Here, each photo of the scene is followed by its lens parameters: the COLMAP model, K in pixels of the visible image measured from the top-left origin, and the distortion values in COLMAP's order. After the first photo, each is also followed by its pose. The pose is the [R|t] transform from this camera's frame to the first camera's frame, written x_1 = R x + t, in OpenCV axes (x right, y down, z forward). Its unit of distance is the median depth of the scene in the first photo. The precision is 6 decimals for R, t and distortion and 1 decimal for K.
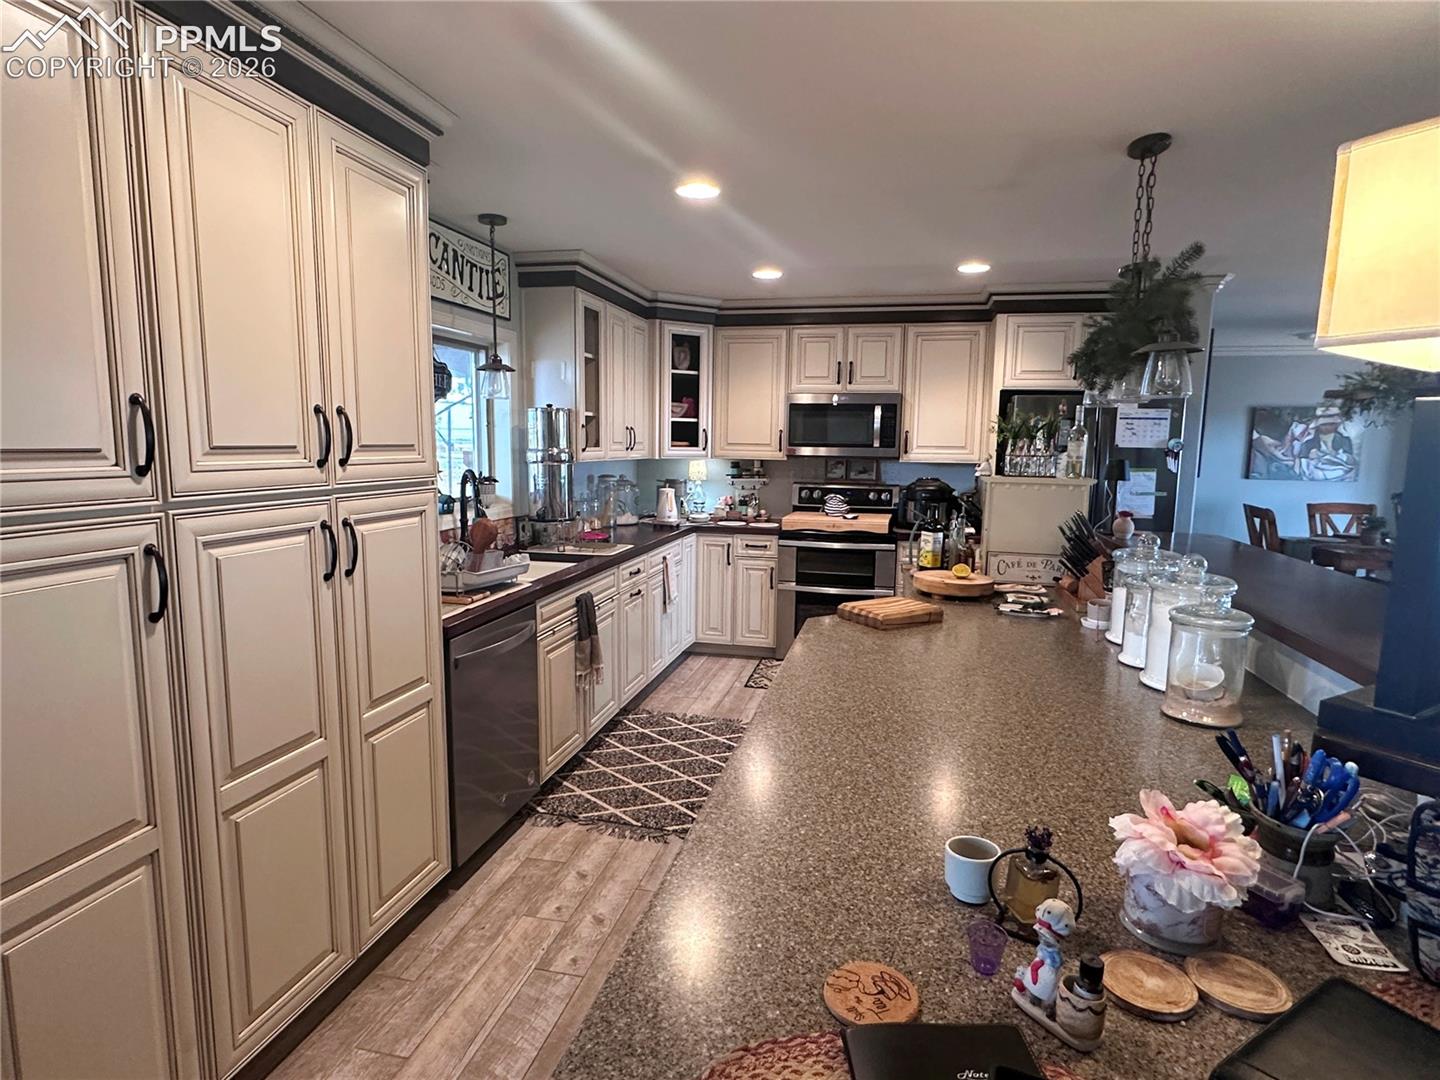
lens RADIAL K [[794.4, 0, 719.4], [0, 794.4, 540.8], [0, 0, 1]] dist [-0.000802, -0.000246]
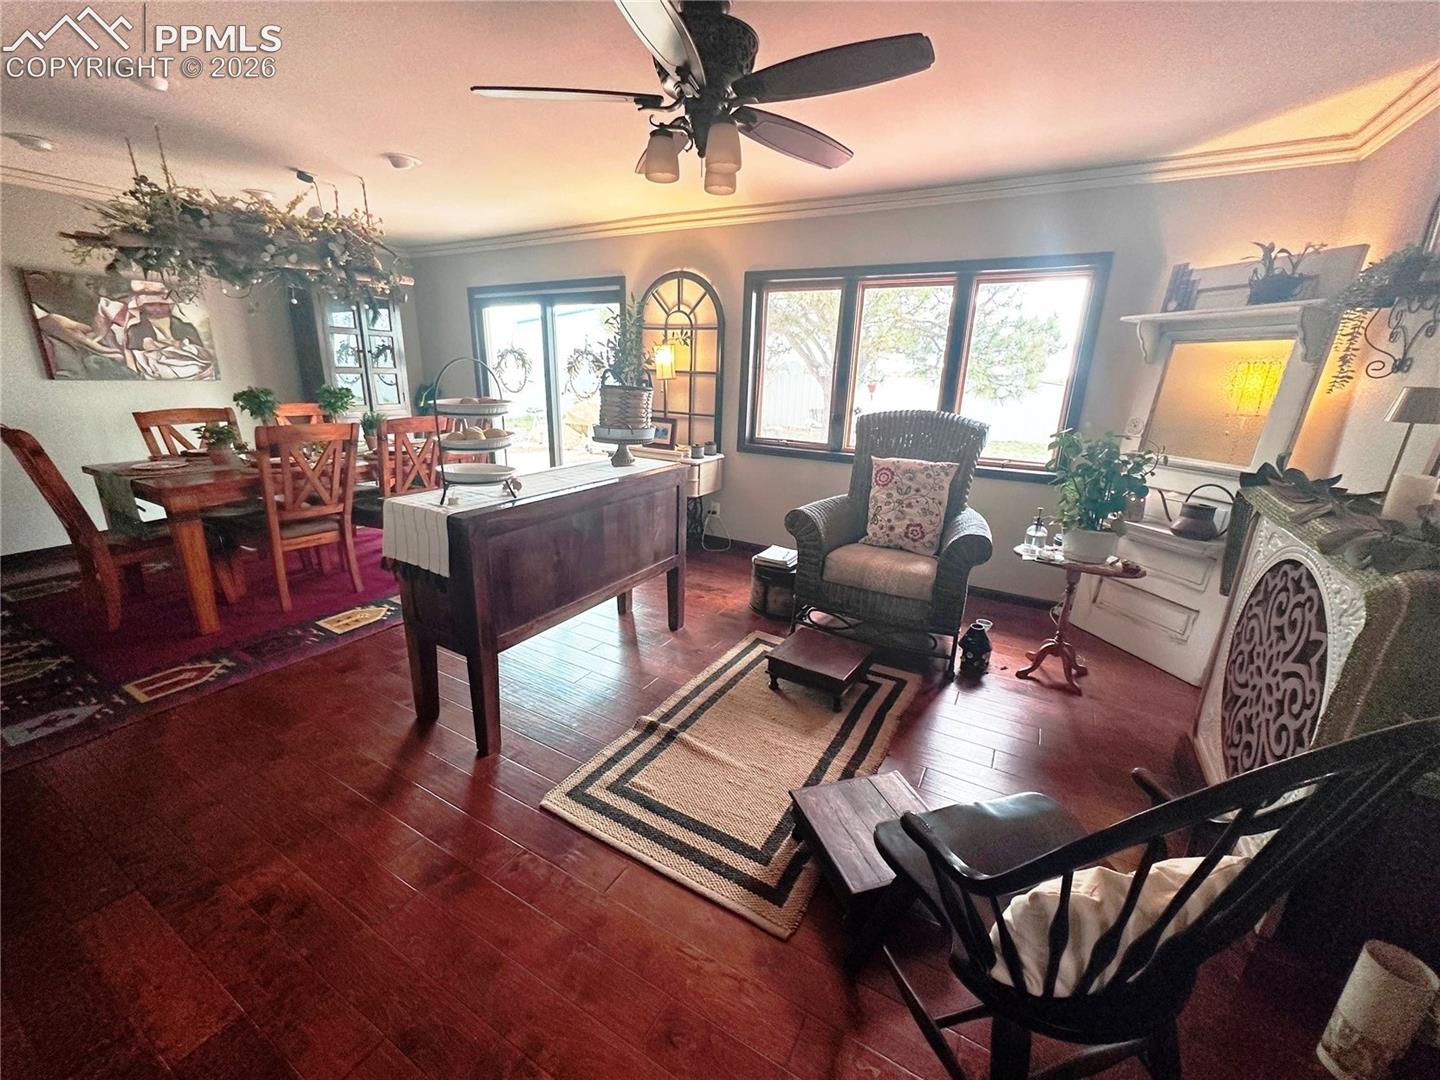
lens RADIAL K [[574.2, 0, 719.2], [0, 574.2, 541.1], [0, 0, 1]] dist [0.000085, -0.000716]
pose [[0.288039, -0.276942, 0.916699, 0.343466], [0.096859, 0.960785, 0.259827, -0.016459], [-0.952708, 0.013951, 0.303568, 0.304155]]
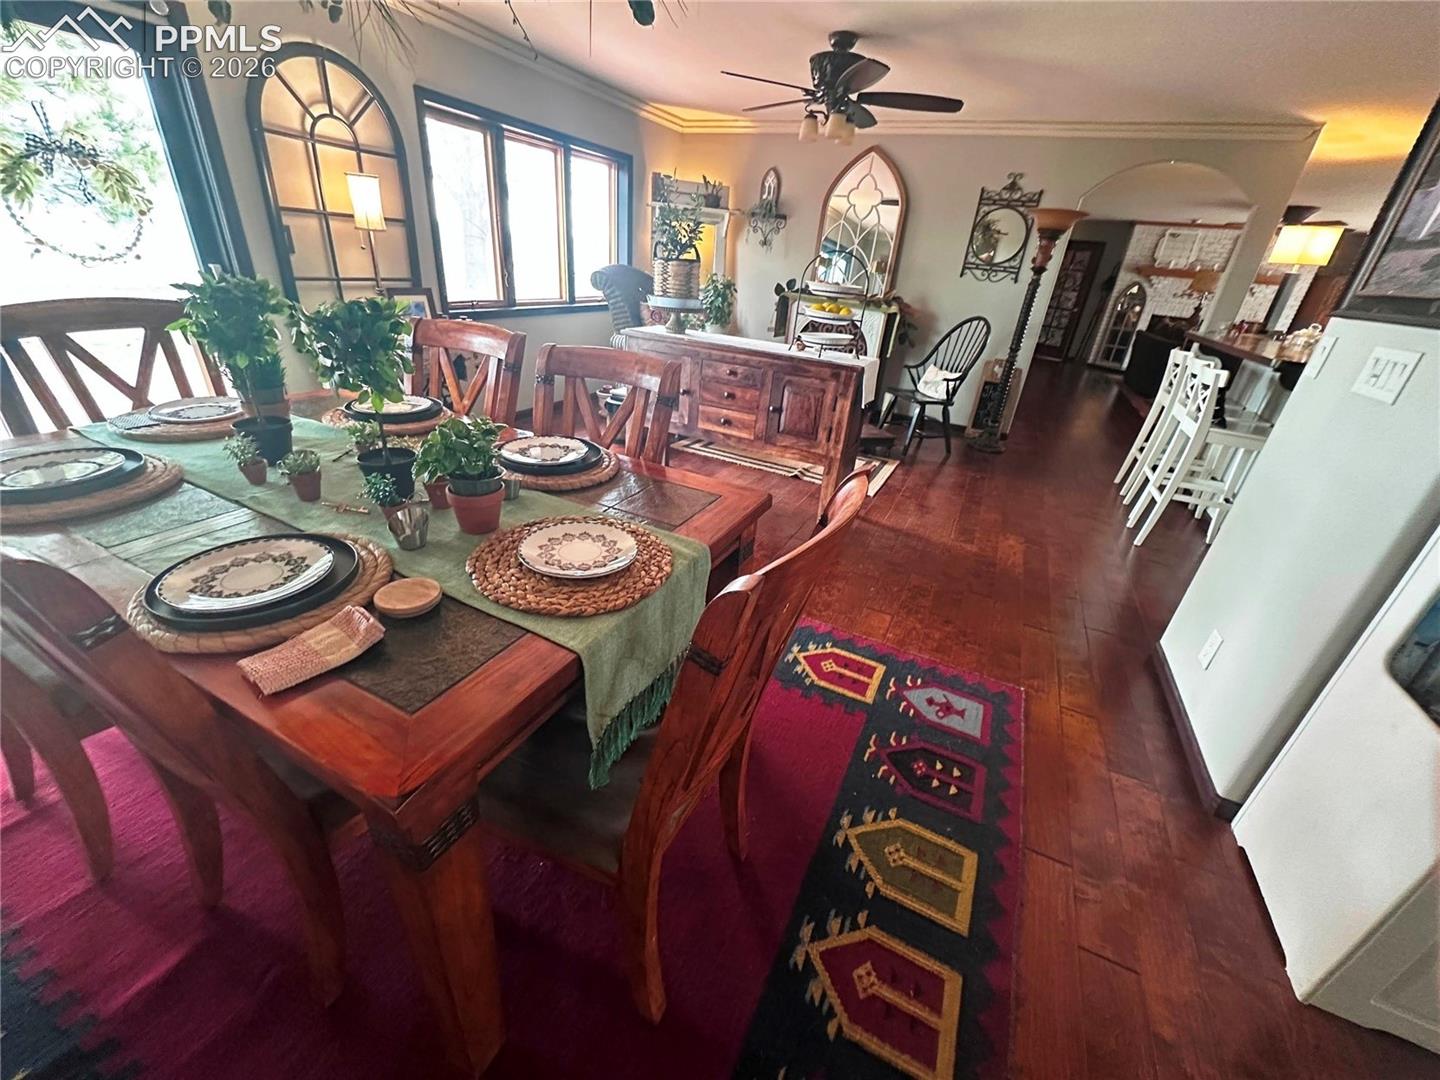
lens RADIAL K [[574.2, 0, 718.2], [0, 574.2, 538.2], [0, 0, 1]] dist [0.000085, -0.000716]
pose [[-0.968410, -0.185357, 0.166810, 0.424188], [-0.063157, 0.829443, 0.555010, -0.043157], [-0.241235, 0.526942, -0.814947, 0.533563]]
